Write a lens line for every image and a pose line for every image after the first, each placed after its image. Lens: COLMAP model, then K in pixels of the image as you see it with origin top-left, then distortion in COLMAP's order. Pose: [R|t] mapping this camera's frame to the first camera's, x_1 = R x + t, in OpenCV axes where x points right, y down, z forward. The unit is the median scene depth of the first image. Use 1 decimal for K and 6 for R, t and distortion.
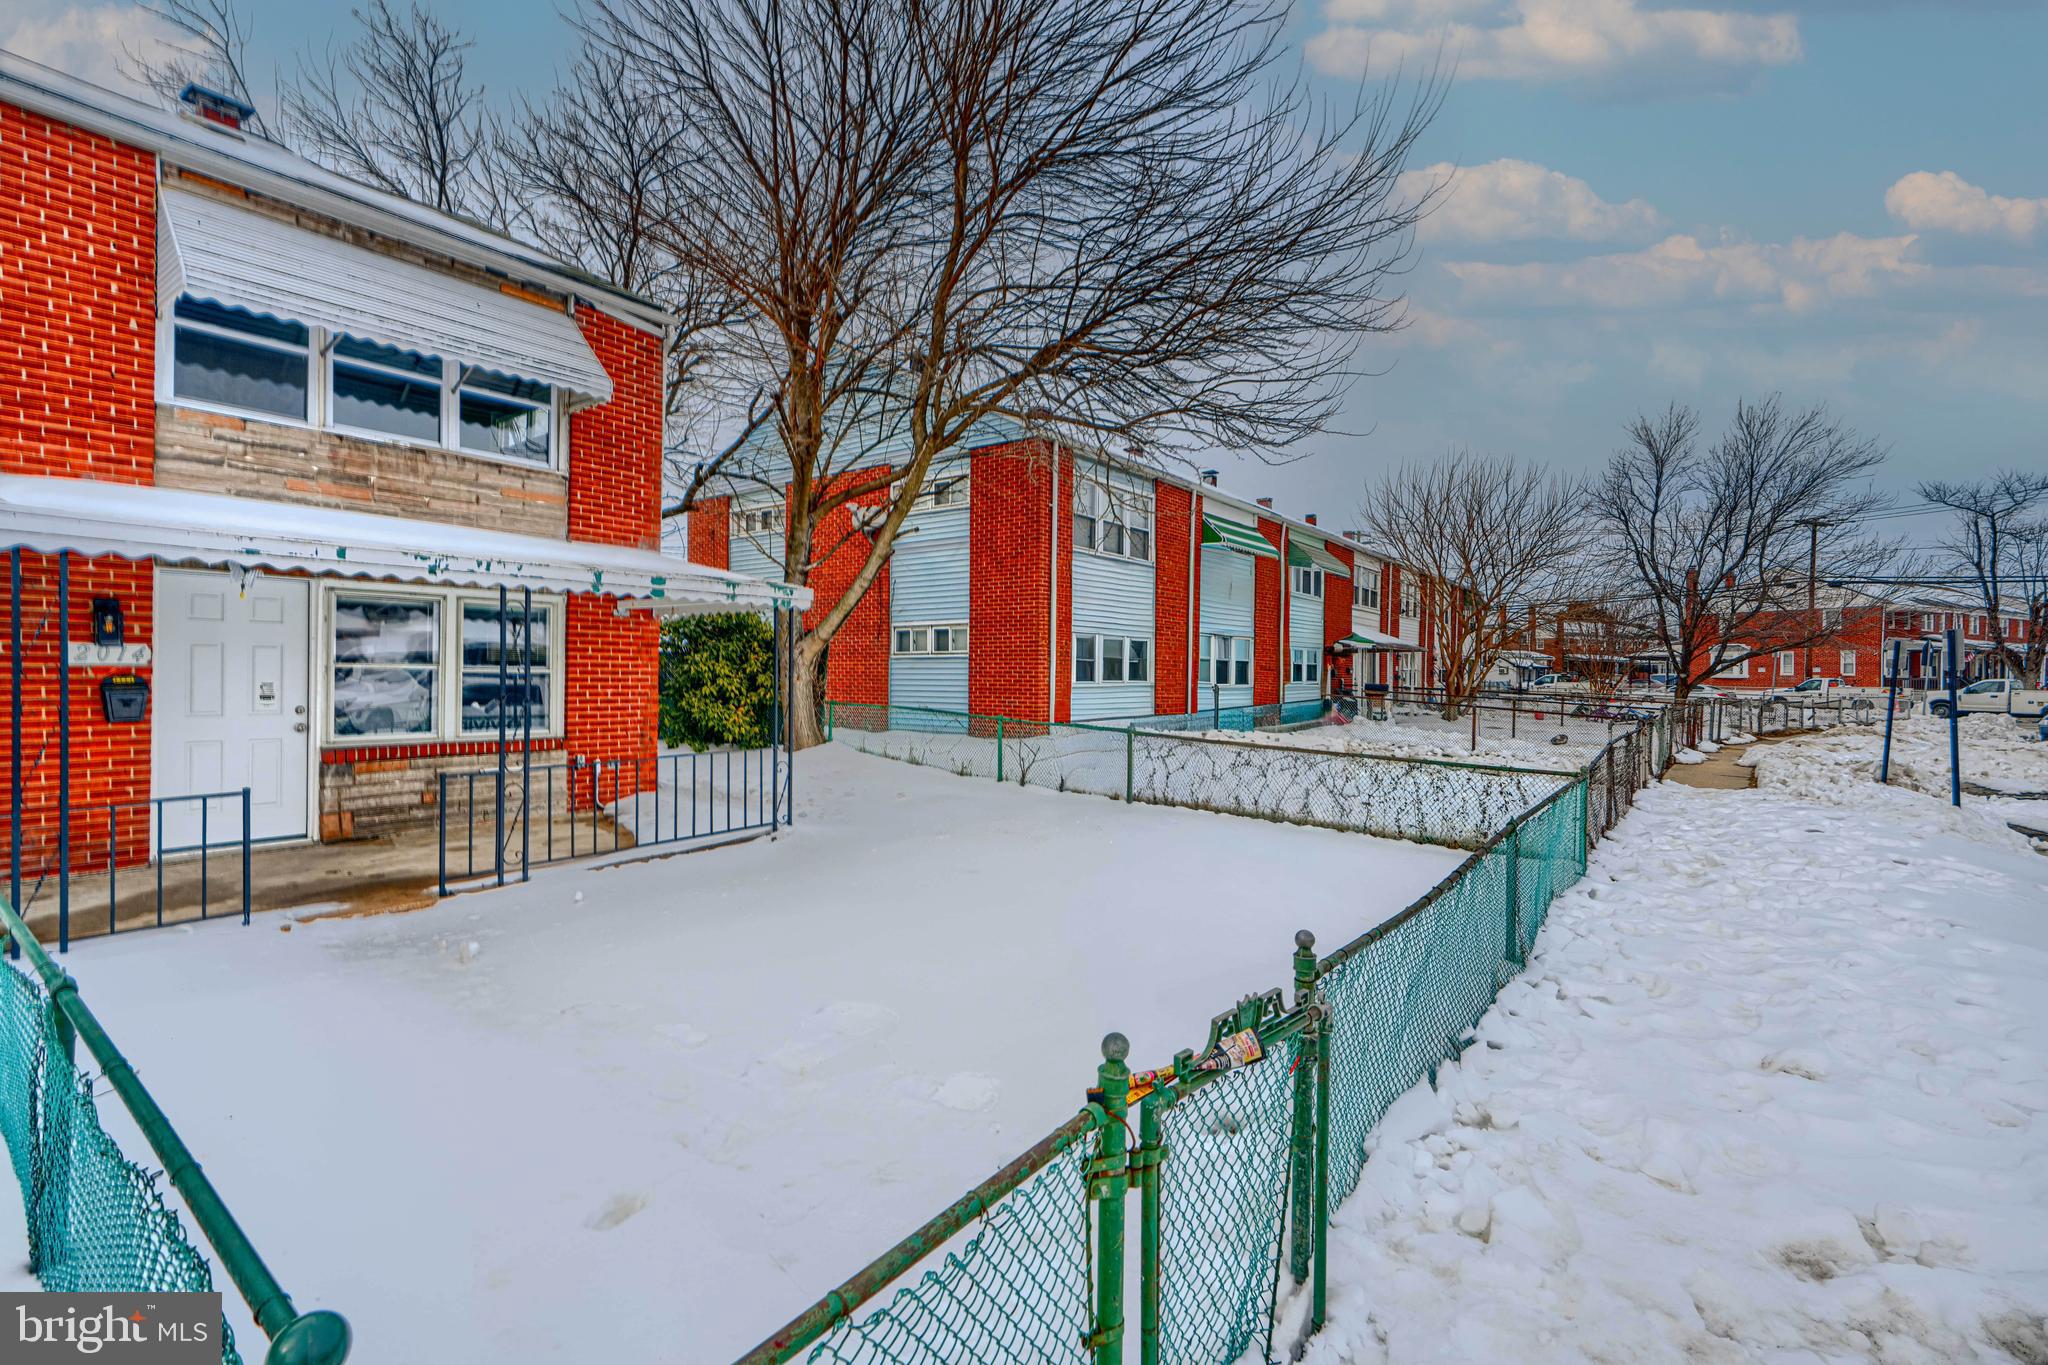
lens RADIAL K [[888.4, 0, 1023.4], [0, 888.4, 678.4], [0, 0, 1]] dist [0.000154, -0.000098]
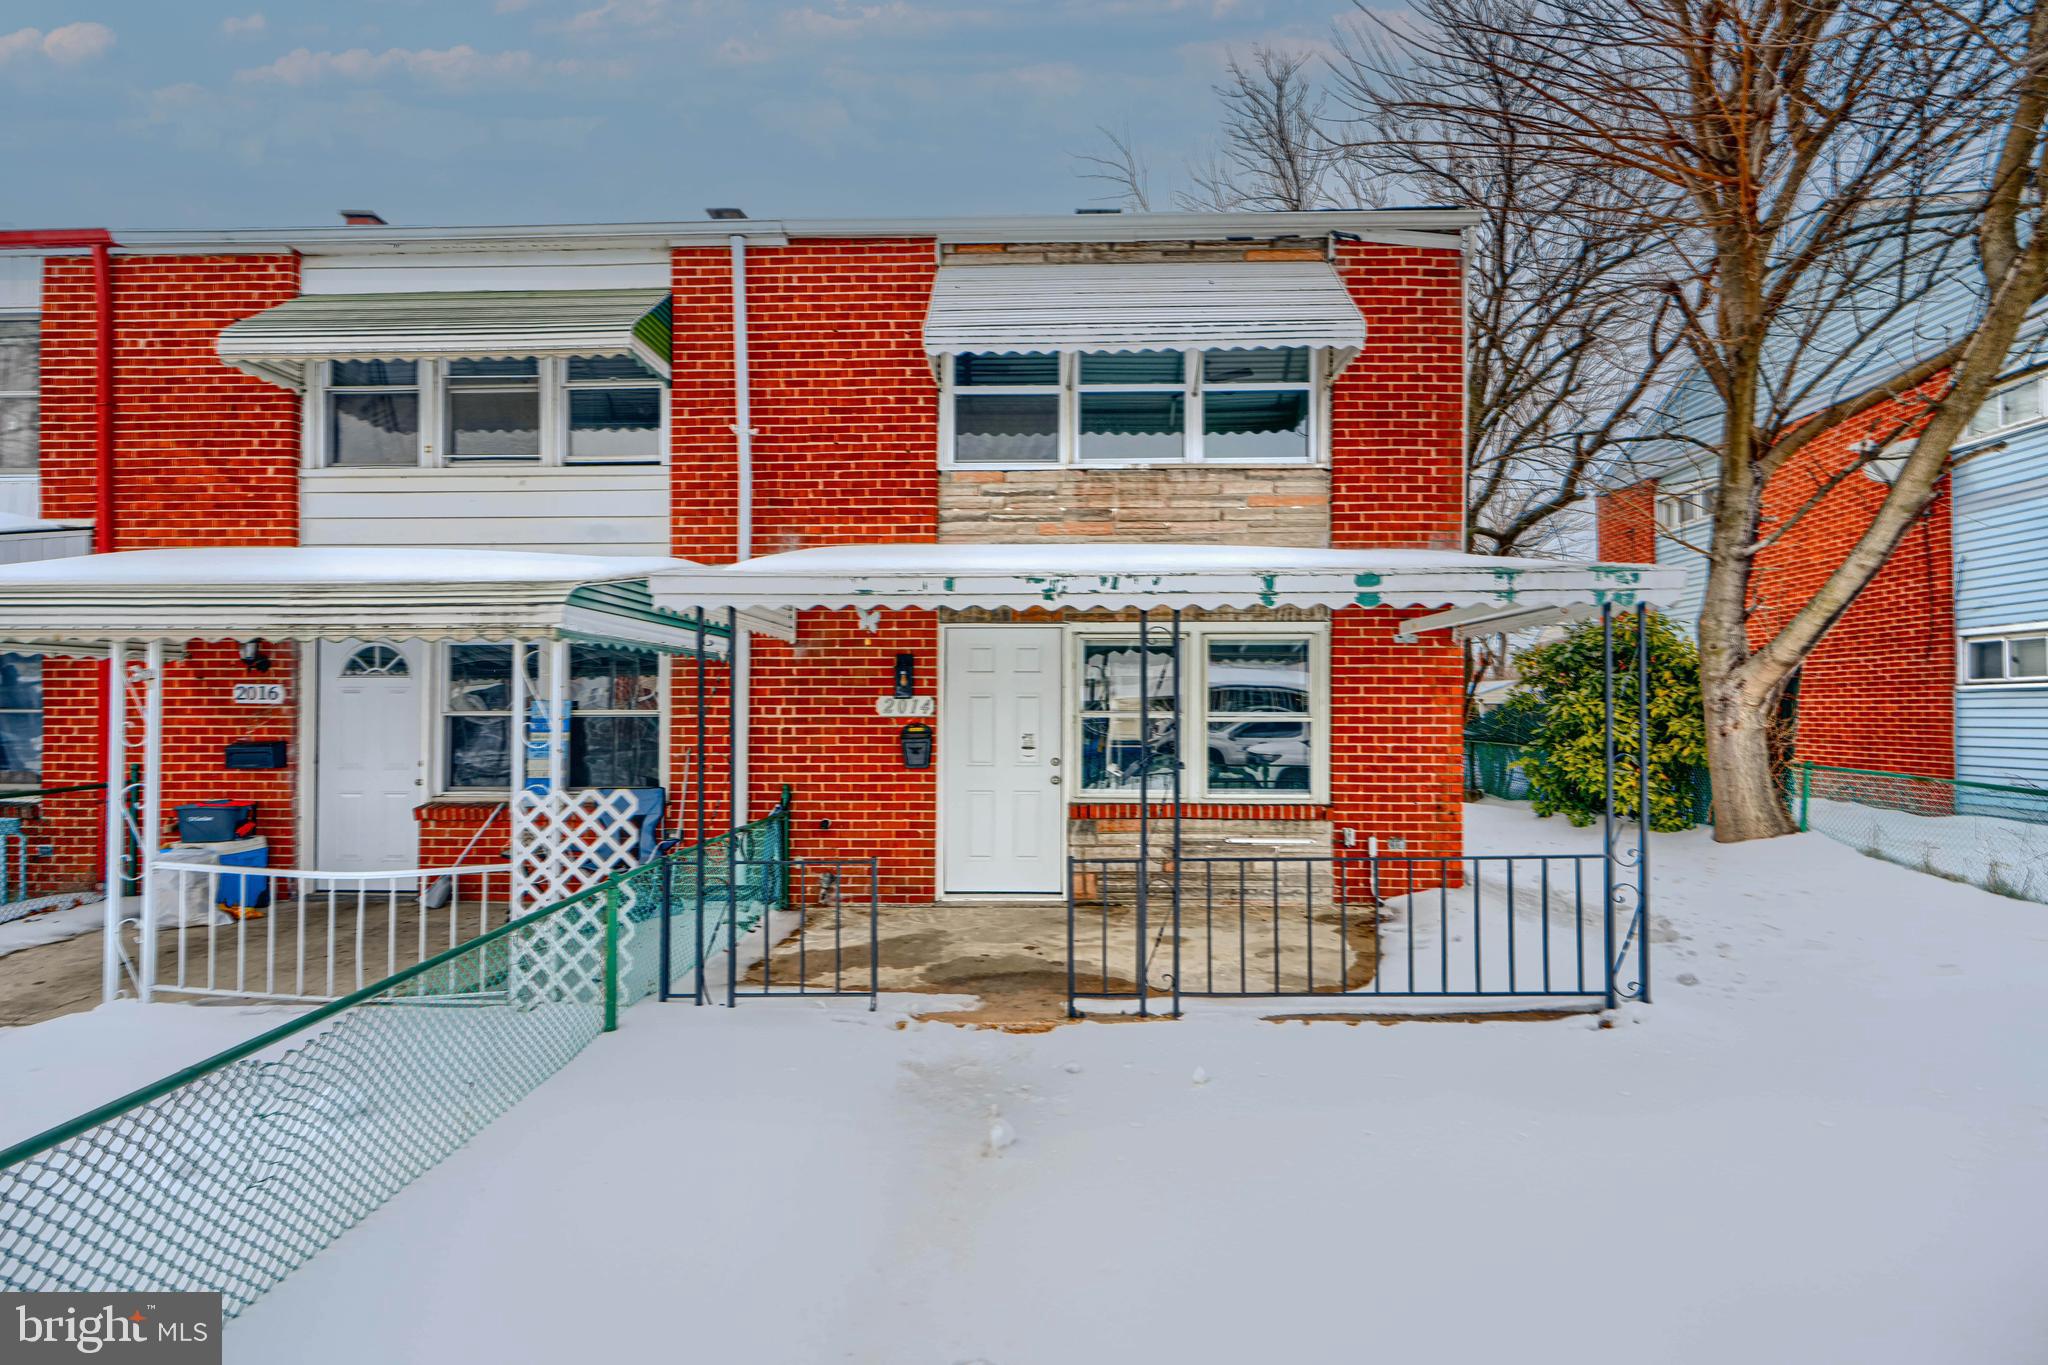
lens RADIAL K [[916.7, 0, 1028.2], [0, 916.7, 694.2], [0, 0, 1]] dist [0.001049, -0.000150]
pose [[0.574361, -0.021585, -0.818318, -0.014303], [0.000460, 0.999661, -0.026045, -0.009435], [0.818602, 0.014582, 0.574176, 0.356917]]
